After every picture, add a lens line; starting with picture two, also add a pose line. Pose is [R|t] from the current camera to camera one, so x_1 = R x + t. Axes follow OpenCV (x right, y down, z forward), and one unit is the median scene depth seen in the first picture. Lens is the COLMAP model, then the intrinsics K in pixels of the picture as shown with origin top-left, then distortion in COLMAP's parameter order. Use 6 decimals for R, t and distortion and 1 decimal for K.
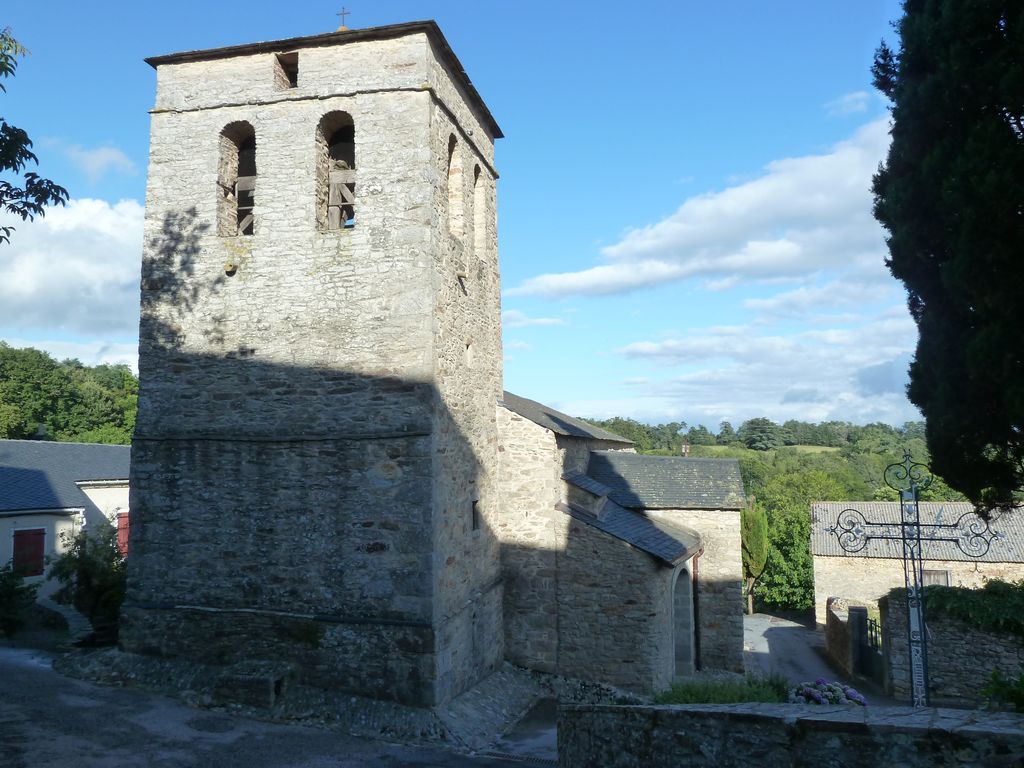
lens RADIAL K [[753.0, 0, 512.0], [0, 753.0, 384.0], [0, 0, 1]] dist [-0.034934, 0.003549]
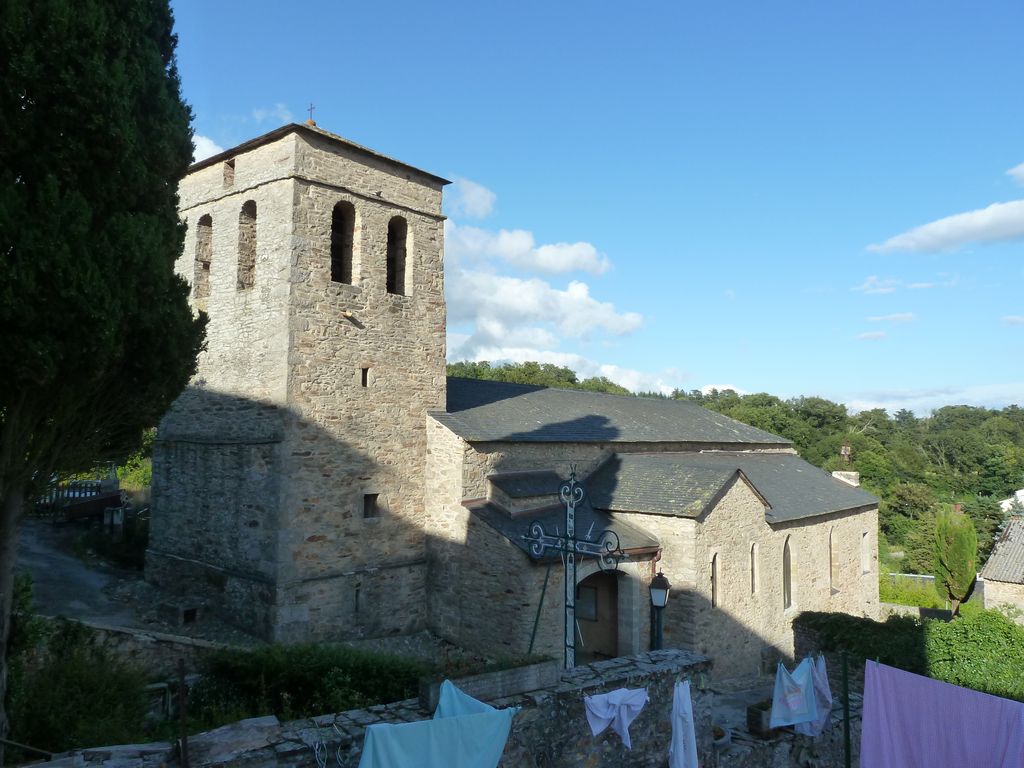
lens RADIAL K [[753.0, 0, 512.0], [0, 753.0, 384.0], [0, 0, 1]] dist [-0.034934, 0.003549]
pose [[0.892388, -0.013492, -0.451067, 0.812841], [0.020127, 0.999748, 0.009915, -0.038021], [0.450819, -0.017927, 0.892435, 0.001340]]
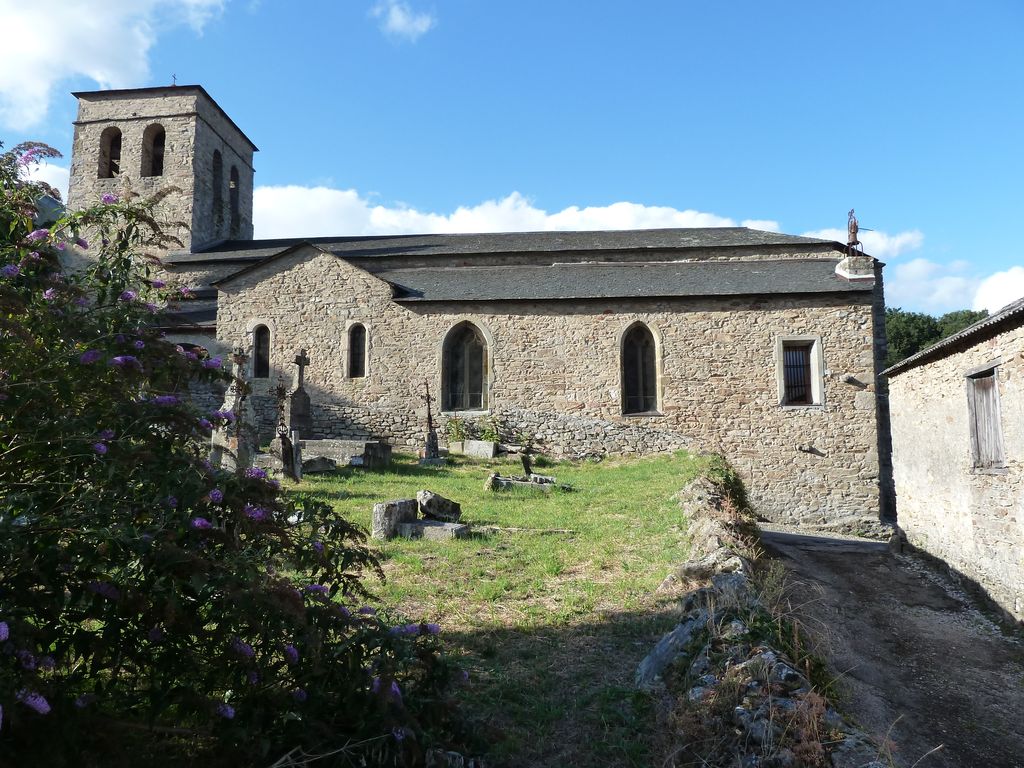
lens RADIAL K [[753.0, 0, 512.0], [0, 753.0, 384.0], [0, 0, 1]] dist [-0.034934, 0.003549]
pose [[0.154264, -0.098566, -0.983101, 2.113861], [0.090645, 0.992227, -0.085257, 0.648707], [0.983863, -0.075961, 0.161999, 1.842101]]
